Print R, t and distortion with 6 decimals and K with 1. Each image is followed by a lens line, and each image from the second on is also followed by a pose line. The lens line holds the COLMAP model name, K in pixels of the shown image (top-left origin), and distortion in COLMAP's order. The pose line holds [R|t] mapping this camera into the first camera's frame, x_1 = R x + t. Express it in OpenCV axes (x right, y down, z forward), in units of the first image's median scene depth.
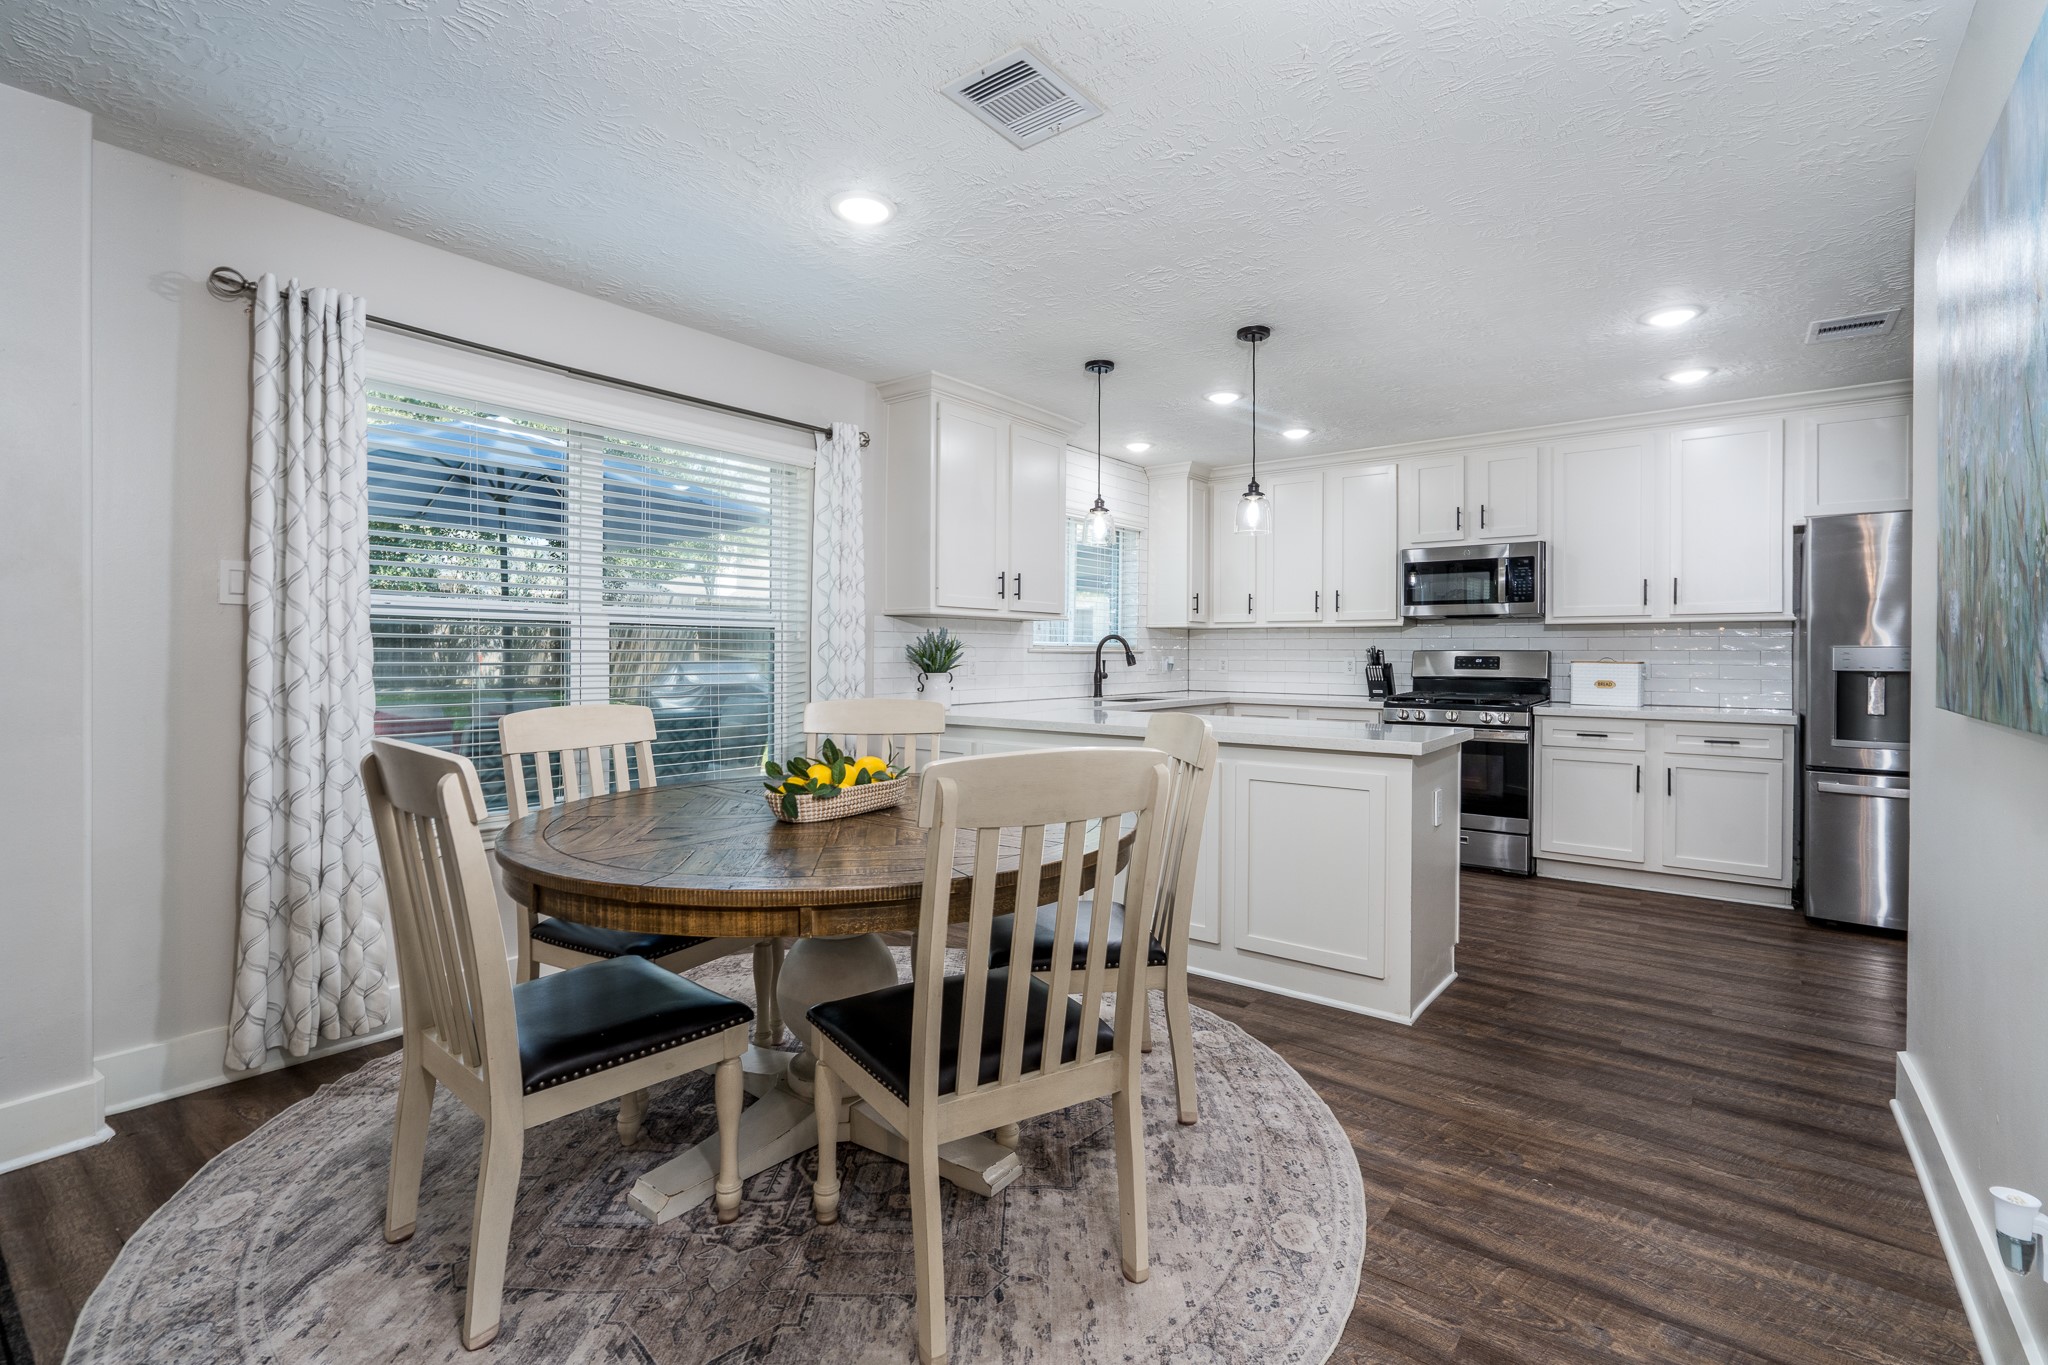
lens RADIAL K [[948.7, 0, 1026.9], [0, 948.7, 652.3], [0, 0, 1]] dist [-0.003790, 0.006033]
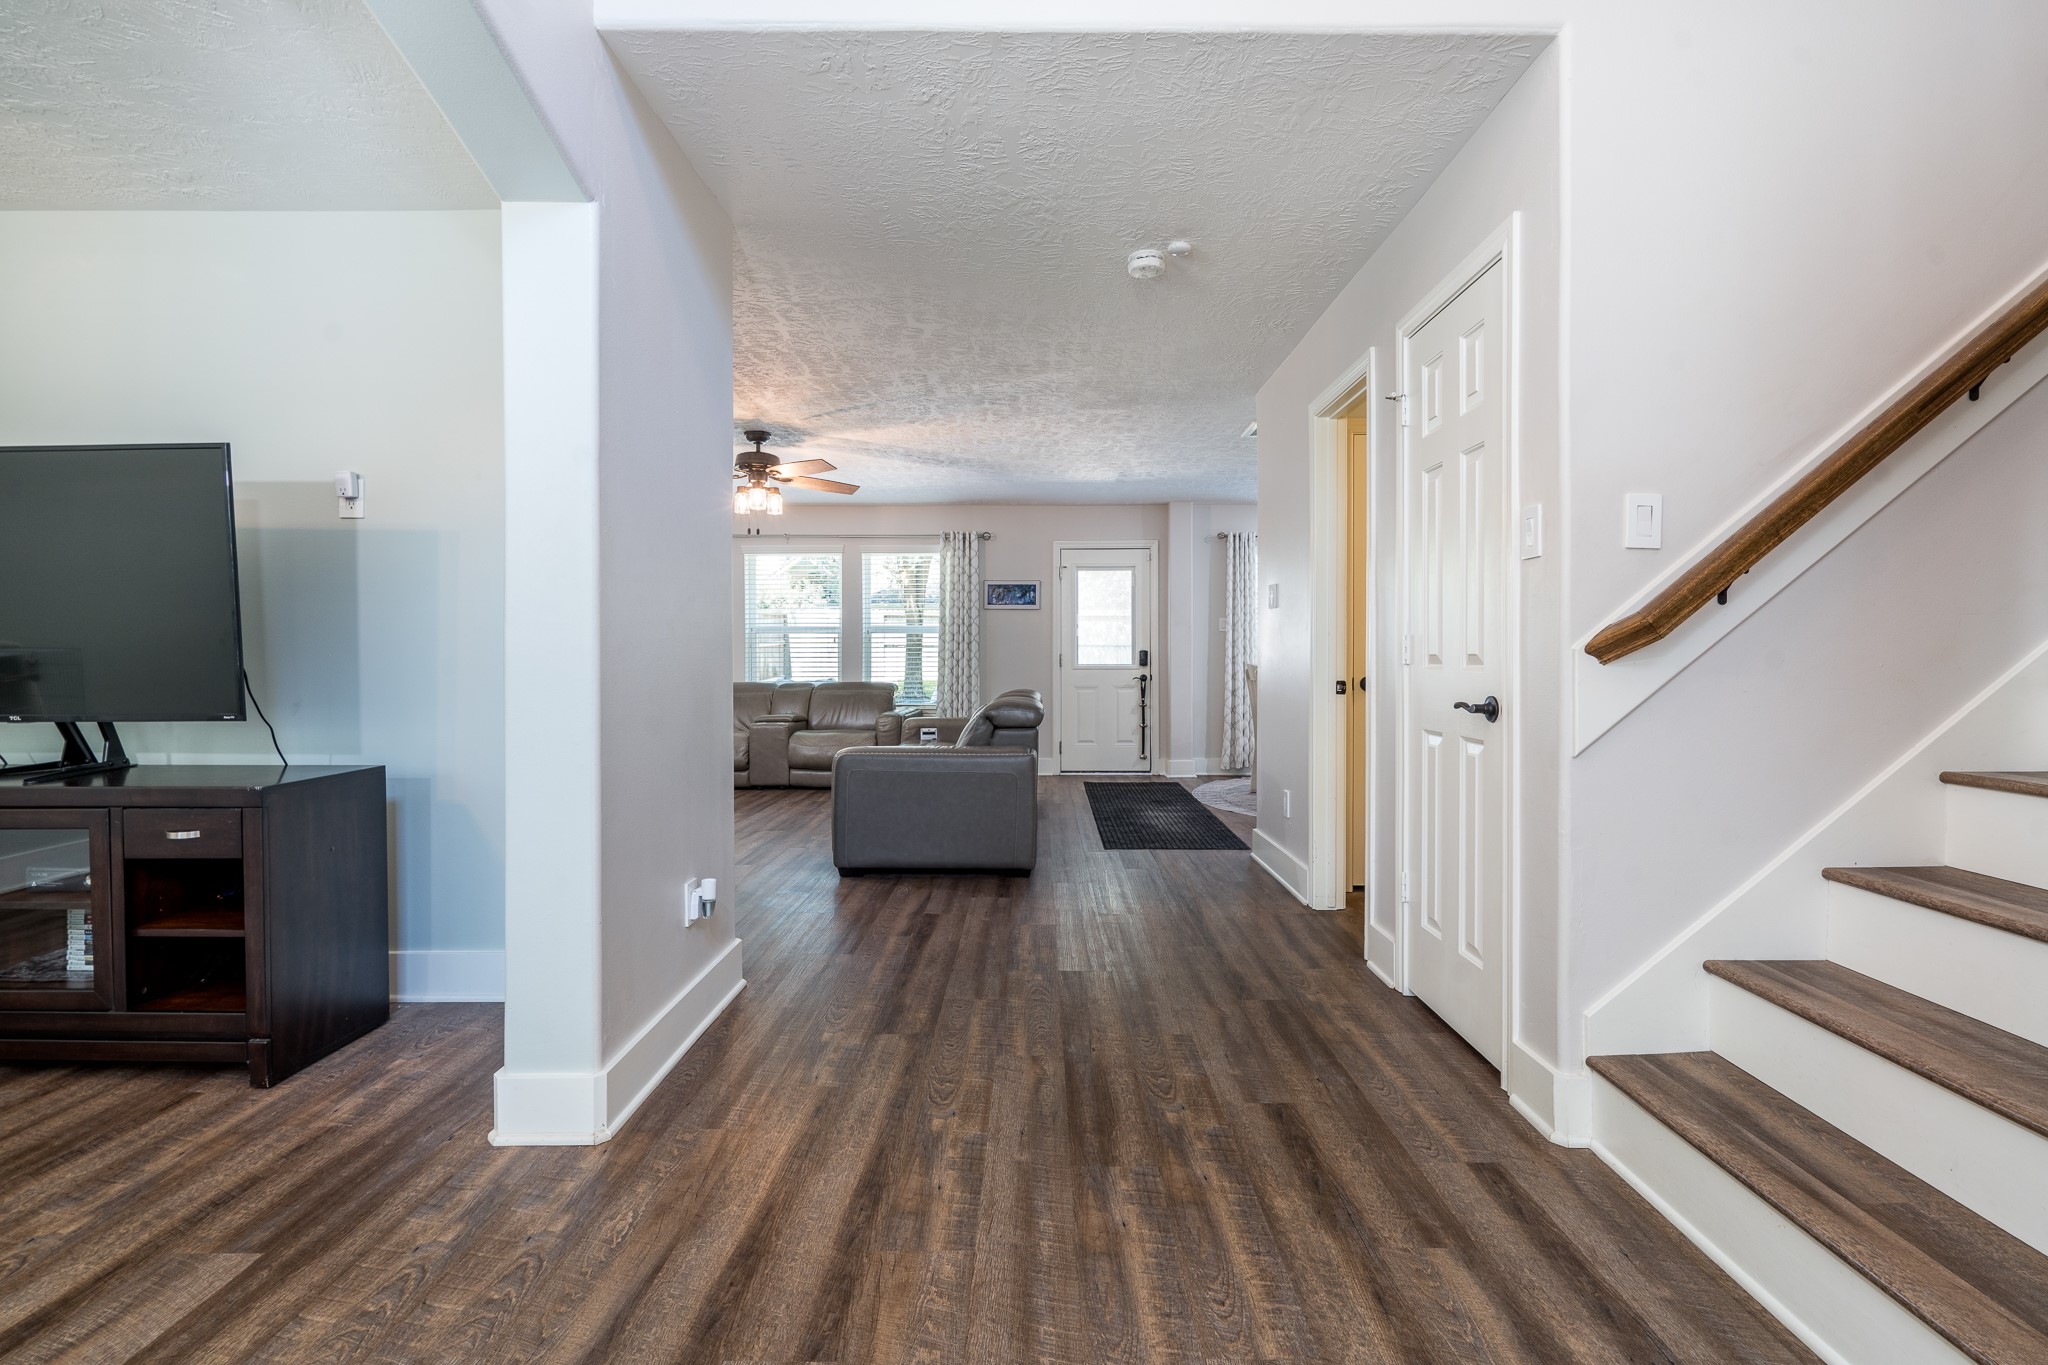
lens RADIAL K [[948.7, 0, 1026.4], [0, 948.7, 671.4], [0, 0, 1]] dist [-0.003790, 0.006033]
pose [[0.600375, 0.003635, -0.799711, 0.695122], [-0.000441, 0.999991, 0.004214, 0.037028], [0.799719, -0.002177, 0.600371, -0.760351]]
